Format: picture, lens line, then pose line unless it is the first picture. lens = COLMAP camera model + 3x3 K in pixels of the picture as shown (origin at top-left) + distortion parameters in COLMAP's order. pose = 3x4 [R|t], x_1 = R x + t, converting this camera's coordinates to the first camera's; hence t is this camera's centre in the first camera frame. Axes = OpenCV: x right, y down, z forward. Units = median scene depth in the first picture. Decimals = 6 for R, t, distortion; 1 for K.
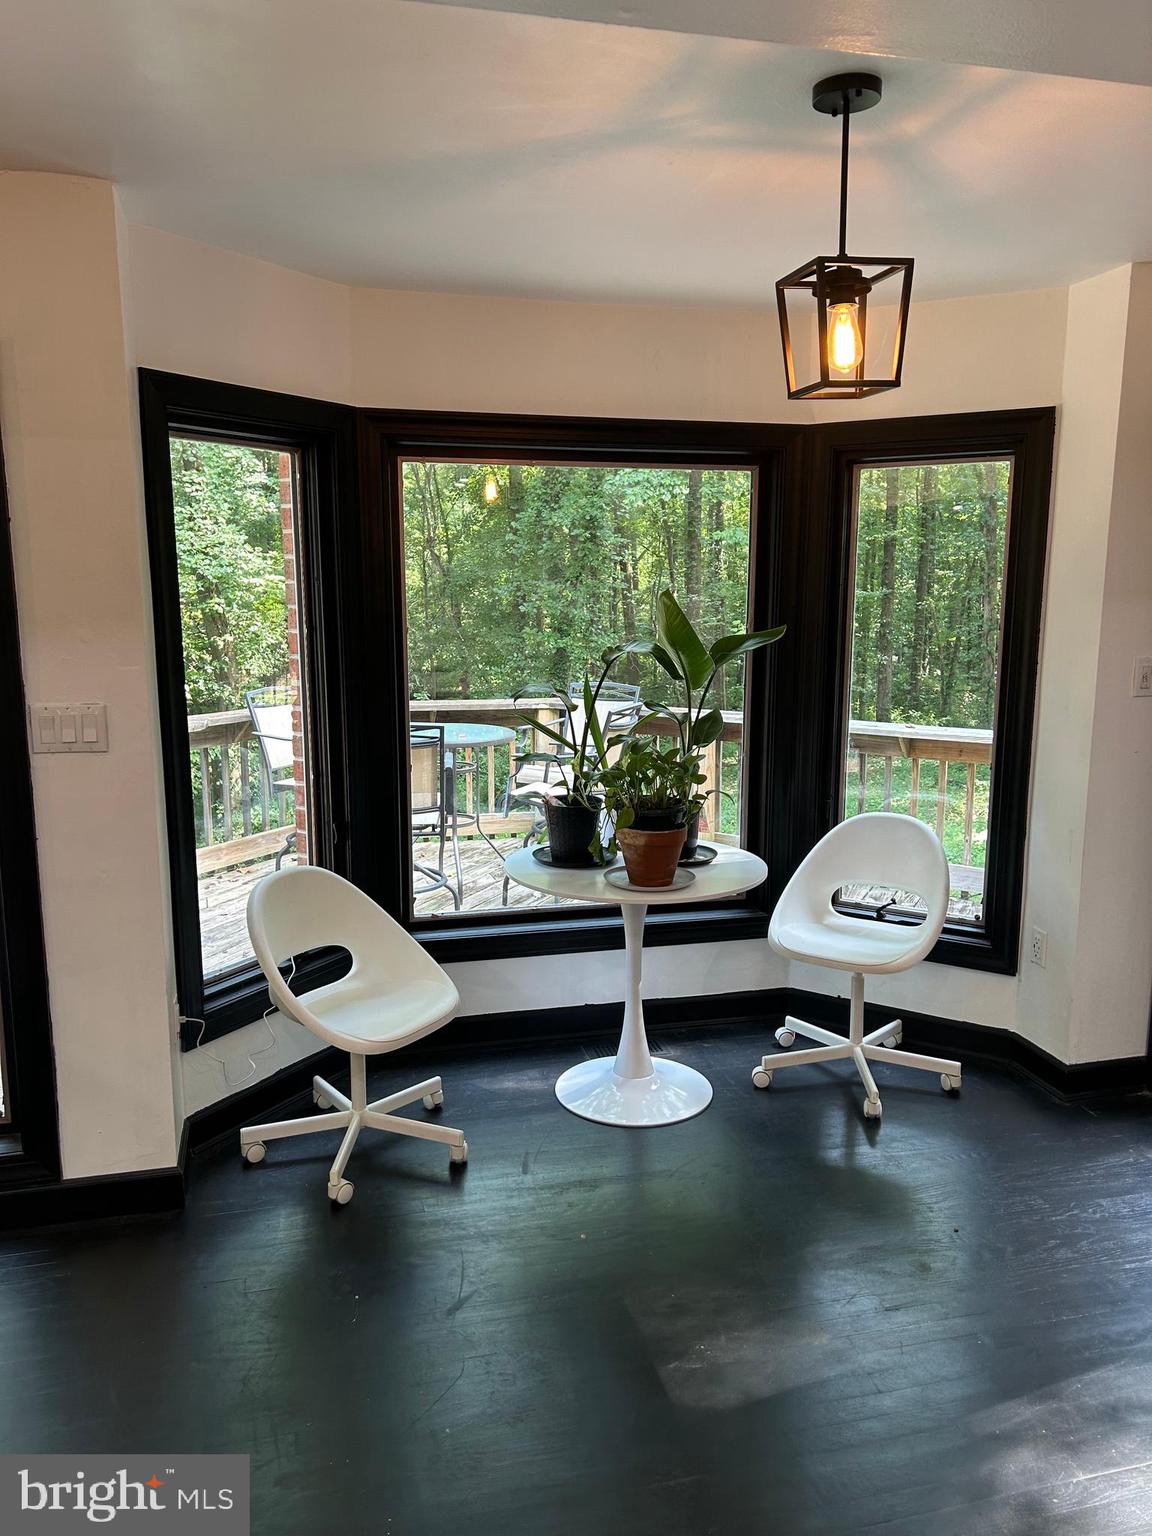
lens RADIAL K [[1154.6, 0, 568.5], [0, 1154.6, 786.9], [0, 0, 1]] dist [0.009695, -0.001745]
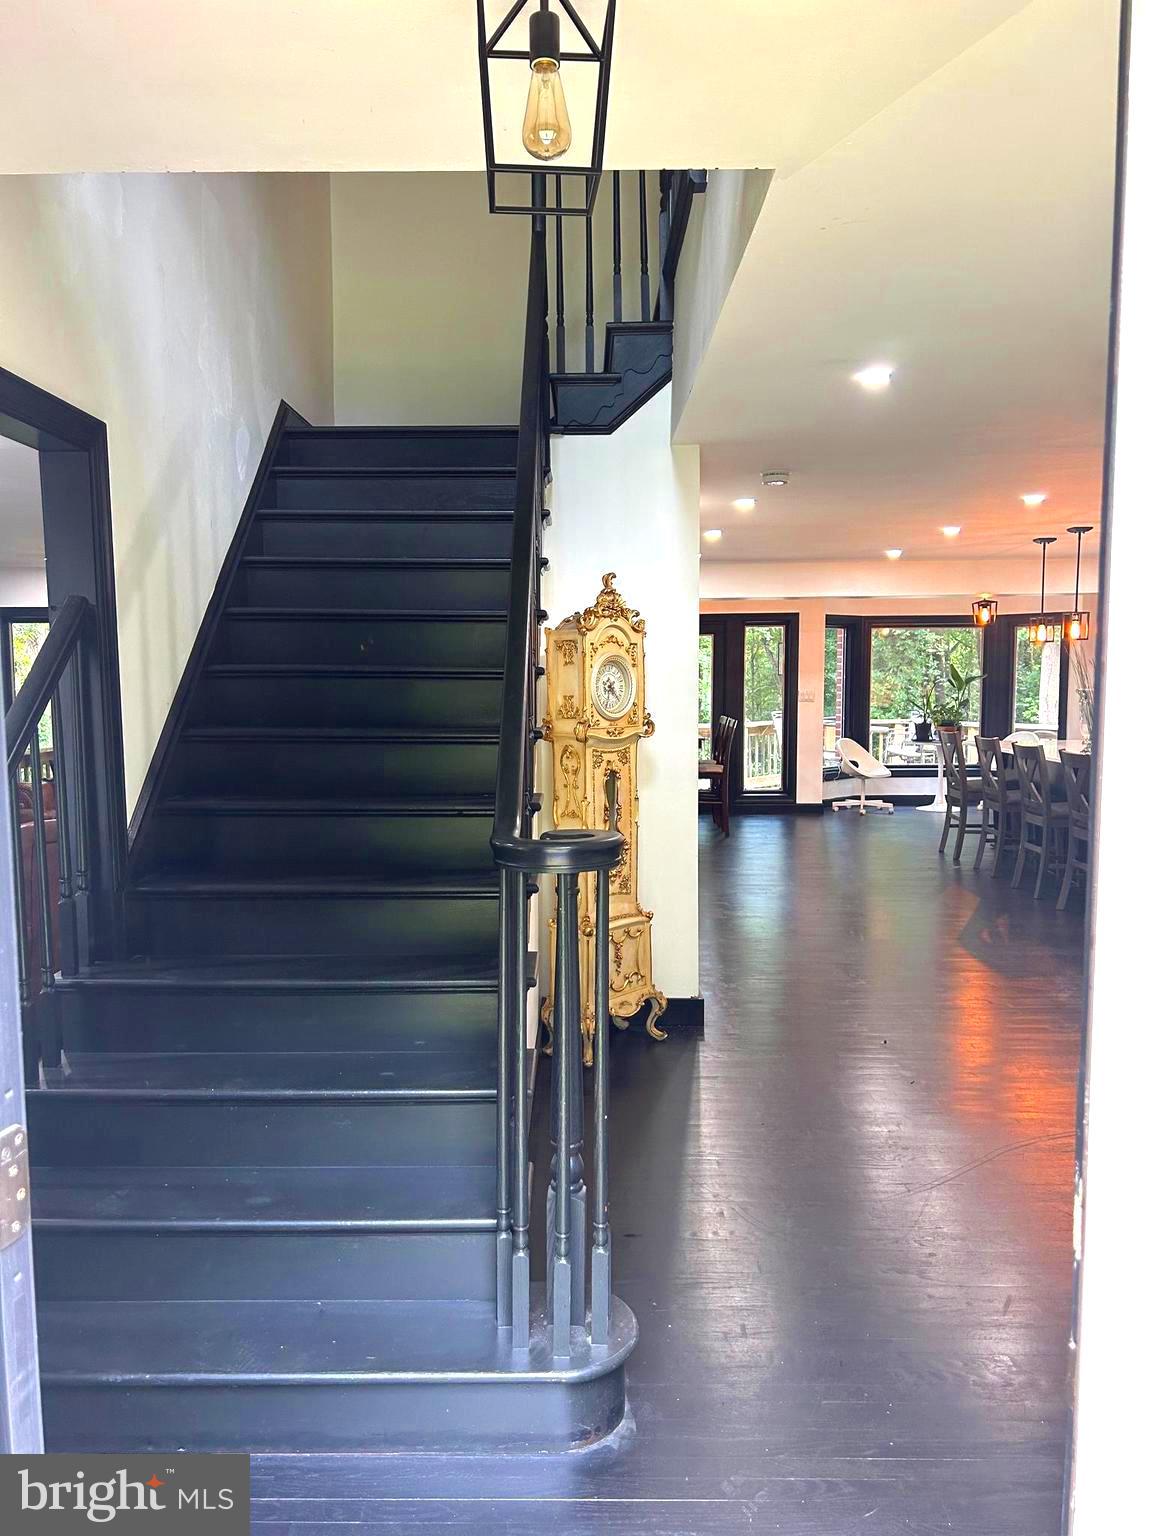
lens RADIAL K [[1154.6, 0, 568.5], [0, 1154.6, 786.9], [0, 0, 1]] dist [0.009695, -0.001745]
pose [[0.966626, 0.024998, -0.254971, -0.141113], [-0.044870, 0.996364, -0.072421, 0.518285], [0.252233, 0.081445, 0.964233, -2.709885]]
